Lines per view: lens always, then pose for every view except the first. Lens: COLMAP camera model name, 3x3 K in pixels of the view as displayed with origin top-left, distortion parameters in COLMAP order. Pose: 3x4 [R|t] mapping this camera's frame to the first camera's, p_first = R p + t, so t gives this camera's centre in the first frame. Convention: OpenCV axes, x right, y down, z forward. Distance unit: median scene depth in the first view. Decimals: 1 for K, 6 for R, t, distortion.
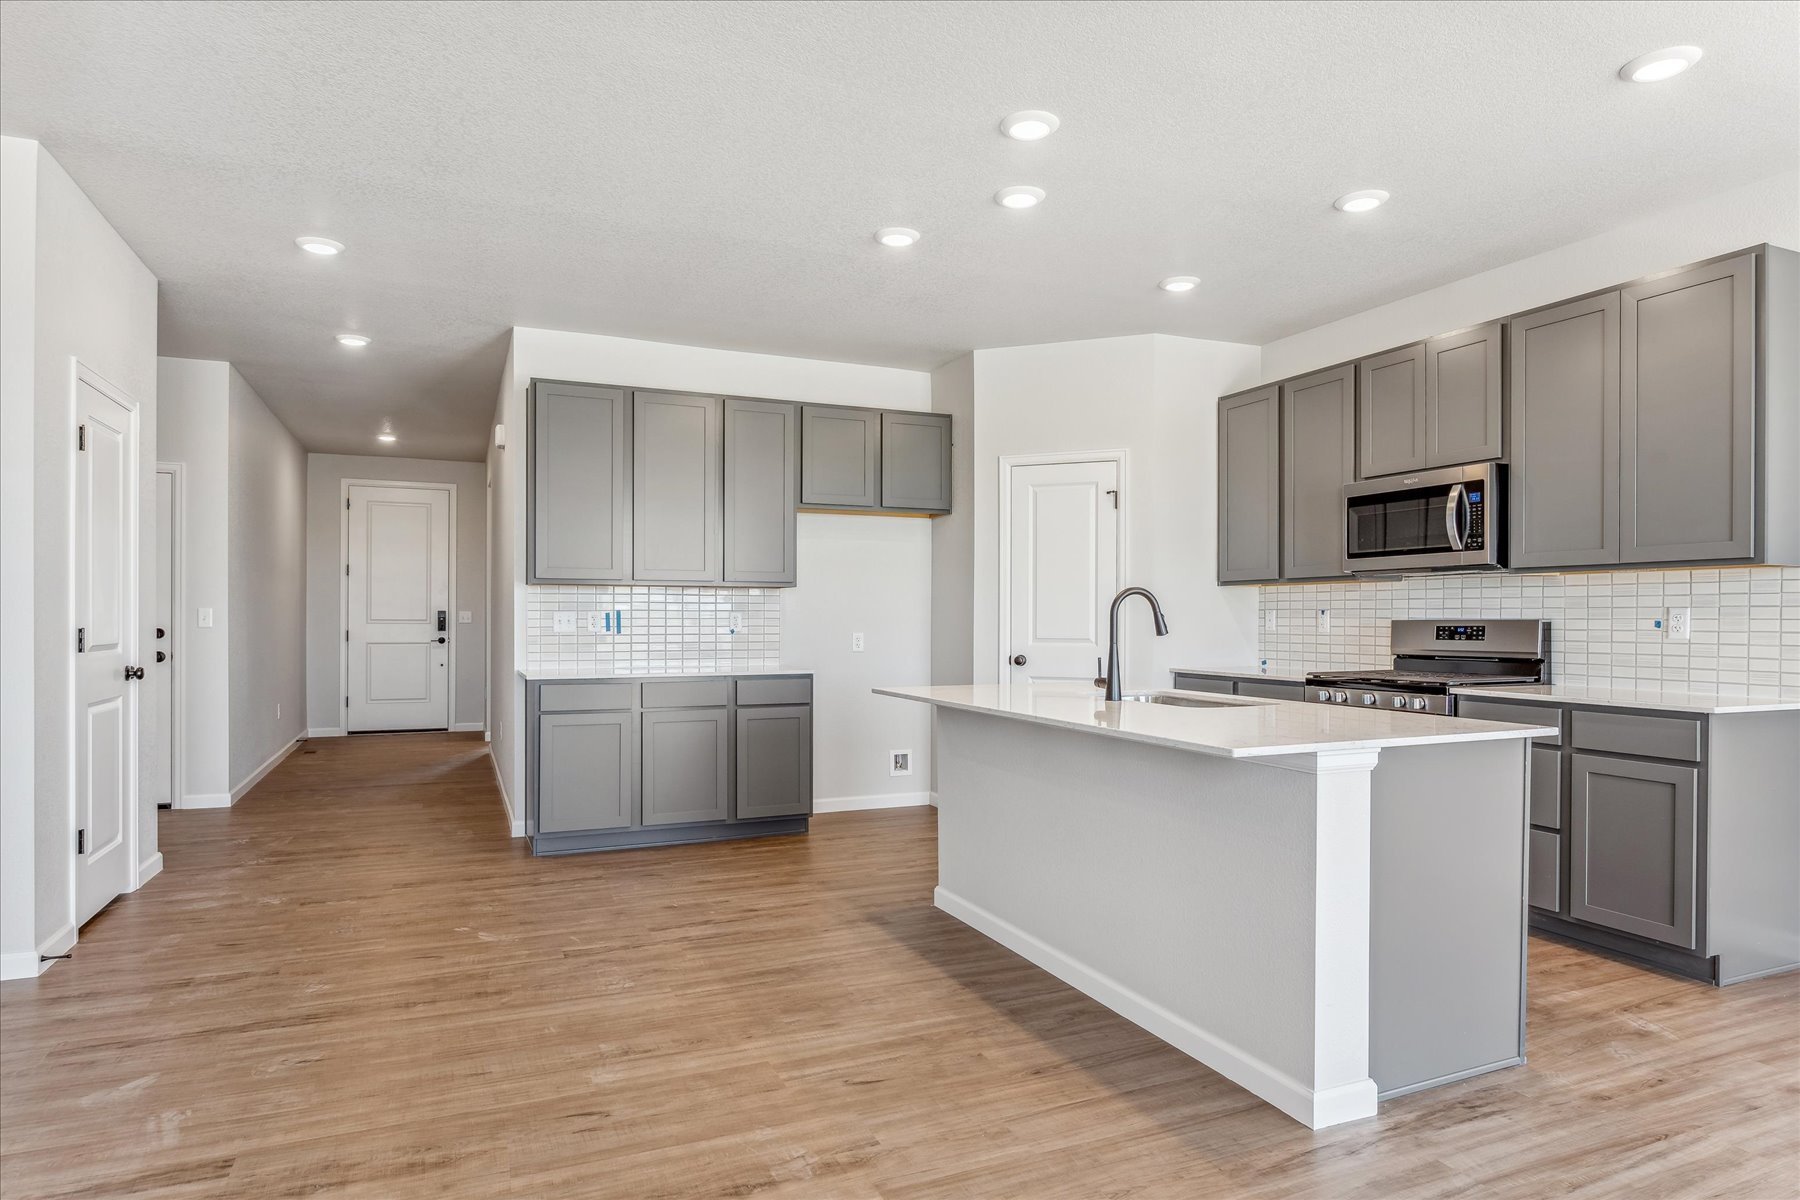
lens RADIAL K [[1038.1, 0, 901.5], [0, 1038.1, 622.1], [0, 0, 1]] dist [-0.005099, -0.001886]
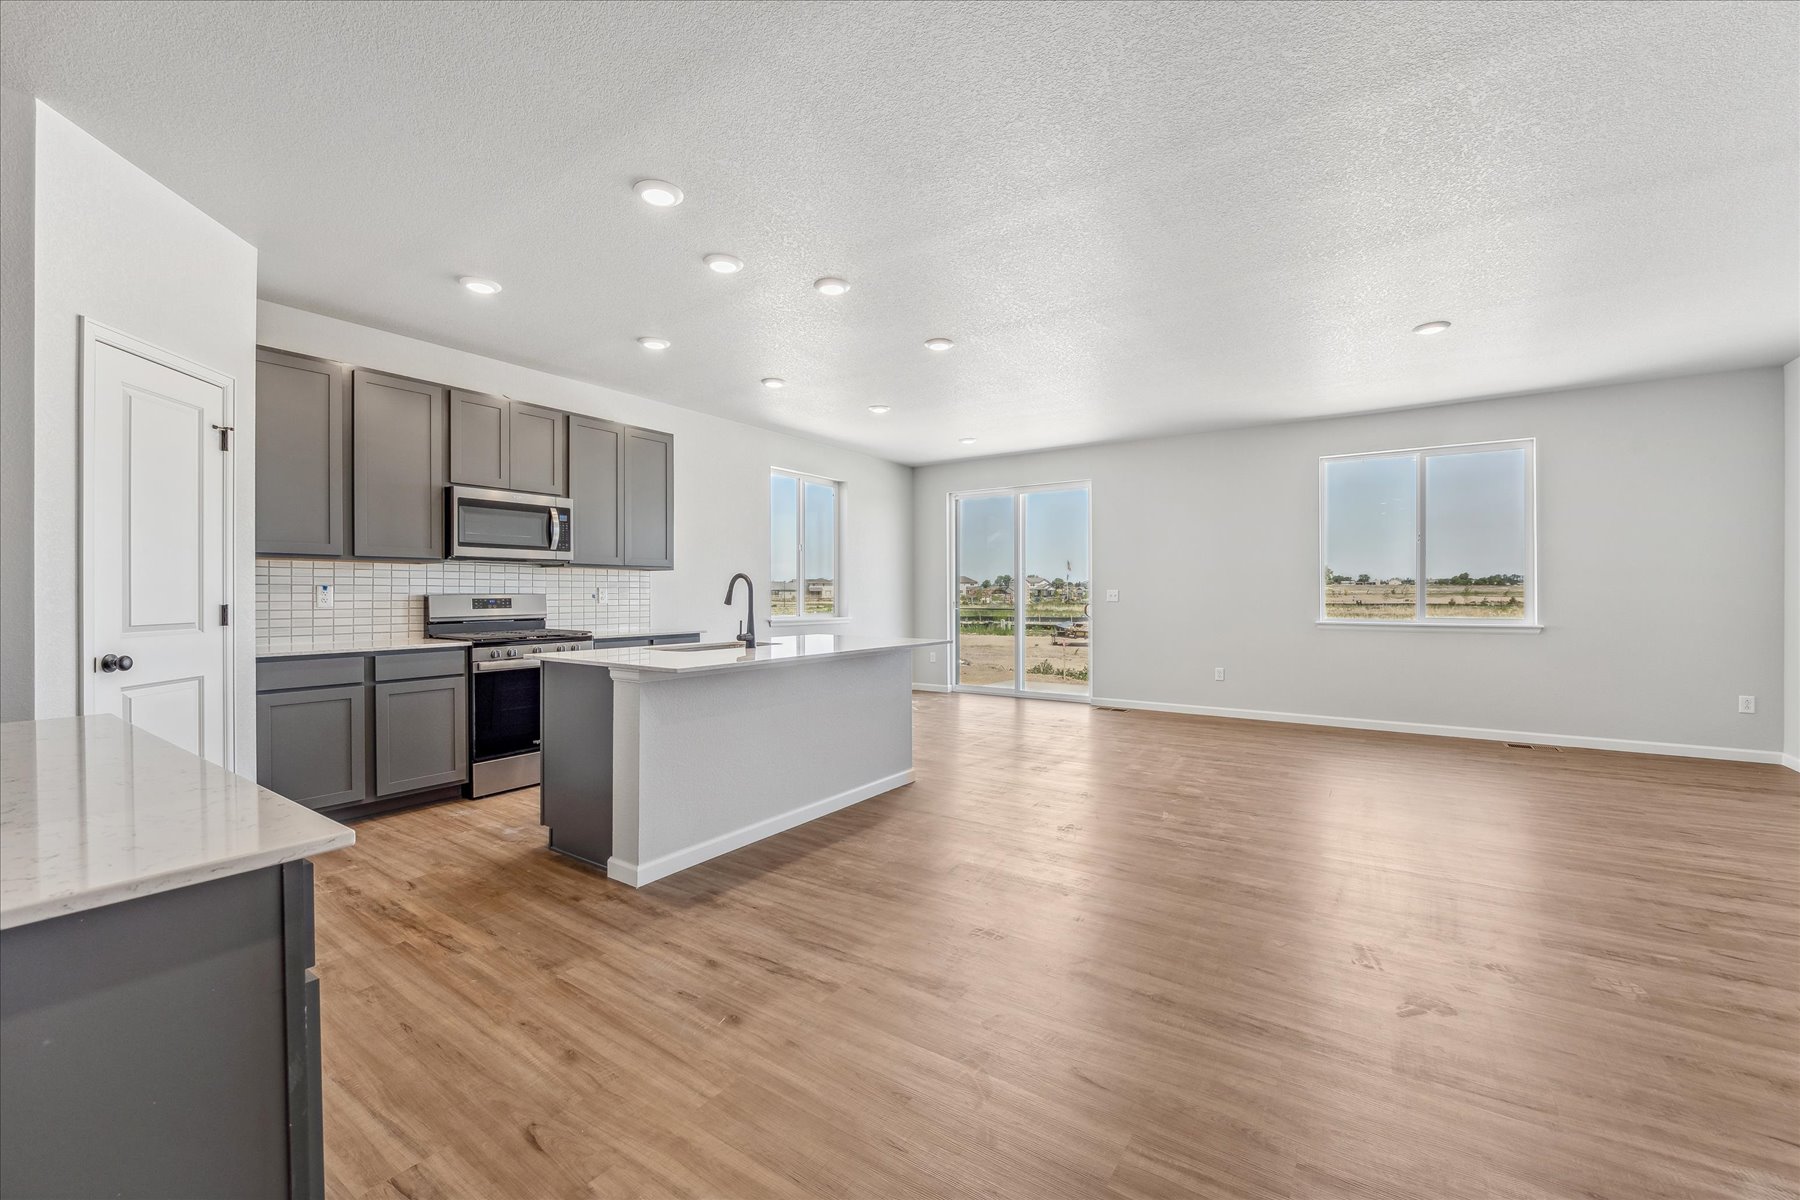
lens RADIAL K [[731.9, 0, 893.8], [0, 731.9, 597.0], [0, 0, 1]] dist [-0.008631, -0.000327]
pose [[-0.524448, -0.005813, 0.851422, -0.662158], [0.003273, 0.999956, 0.008843, -0.006165], [-0.851436, 0.007425, -0.524406, 1.123658]]
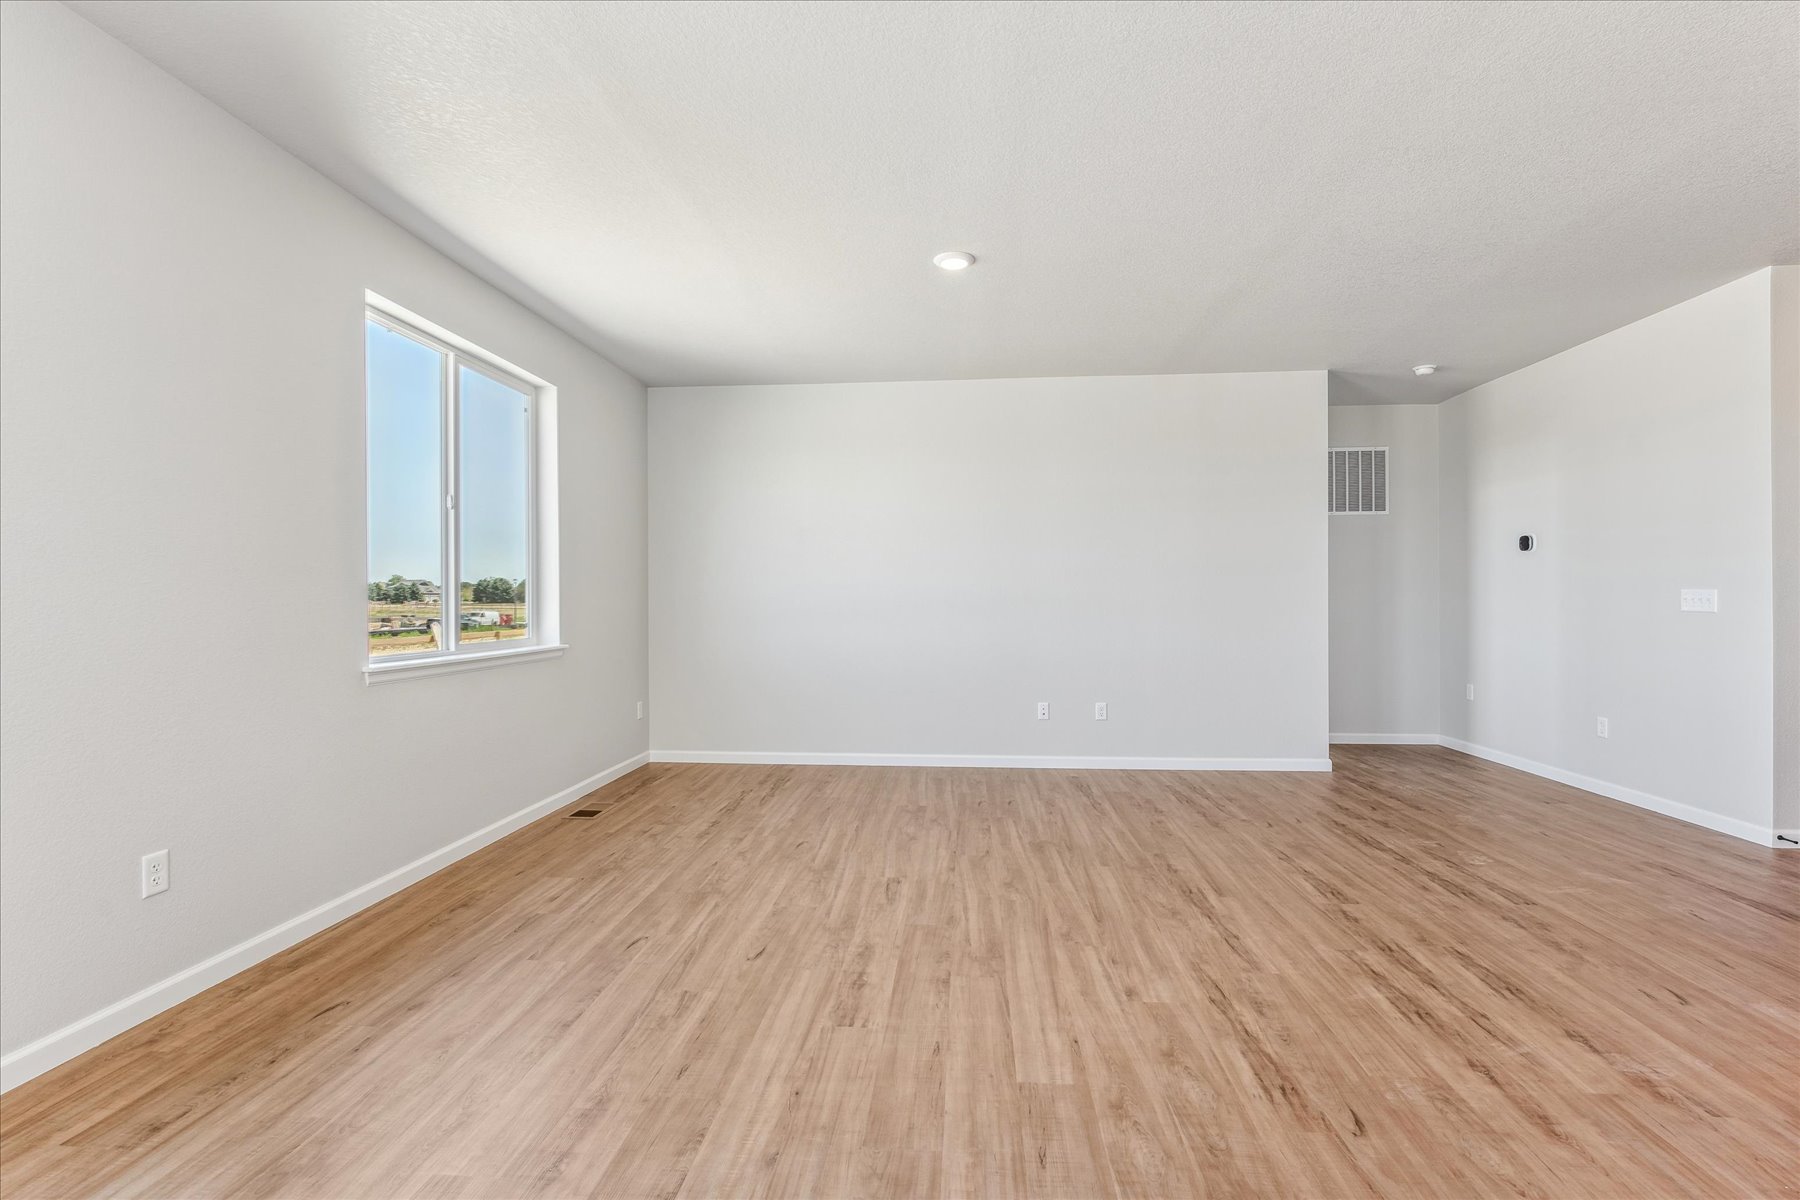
lens RADIAL K [[810.7, 0, 897.1], [0, 810.7, 600.2], [0, 0, 1]] dist [-0.010980, -0.000952]
pose [[-0.476869, 0.000595, -0.878974, 0.553525], [-0.000600, 0.999999, 0.001003, -0.000383], [0.878974, 0.001005, -0.476868, 0.355727]]
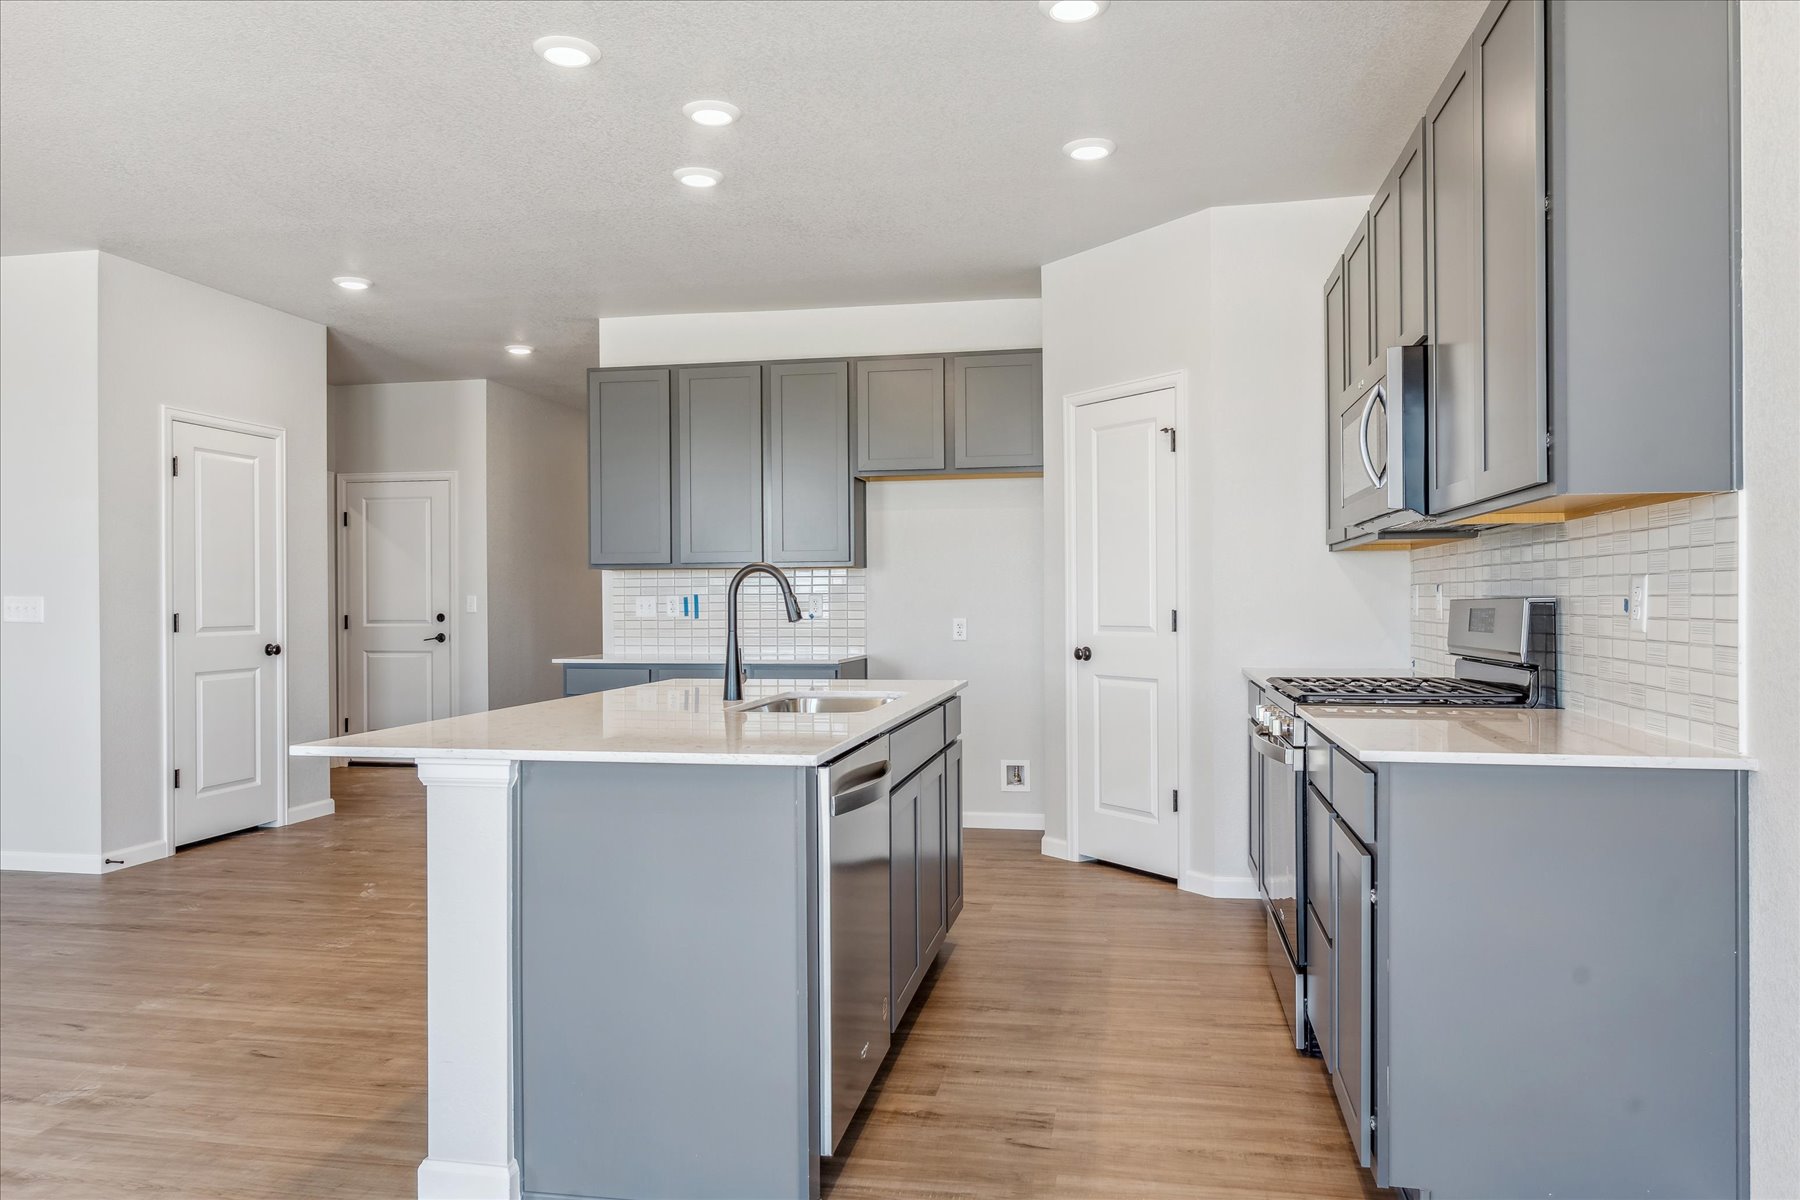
lens RADIAL K [[1229.4, 0, 900.0], [0, 1229.4, 600.0], [0, 0, 1]] dist [-0.001874, -0.001721]
pose [[0.823982, -0.006600, -0.566578, 0.709057], [0.004053, 0.999975, -0.005755, 0.001582], [0.566602, 0.002446, 0.823988, 0.213721]]
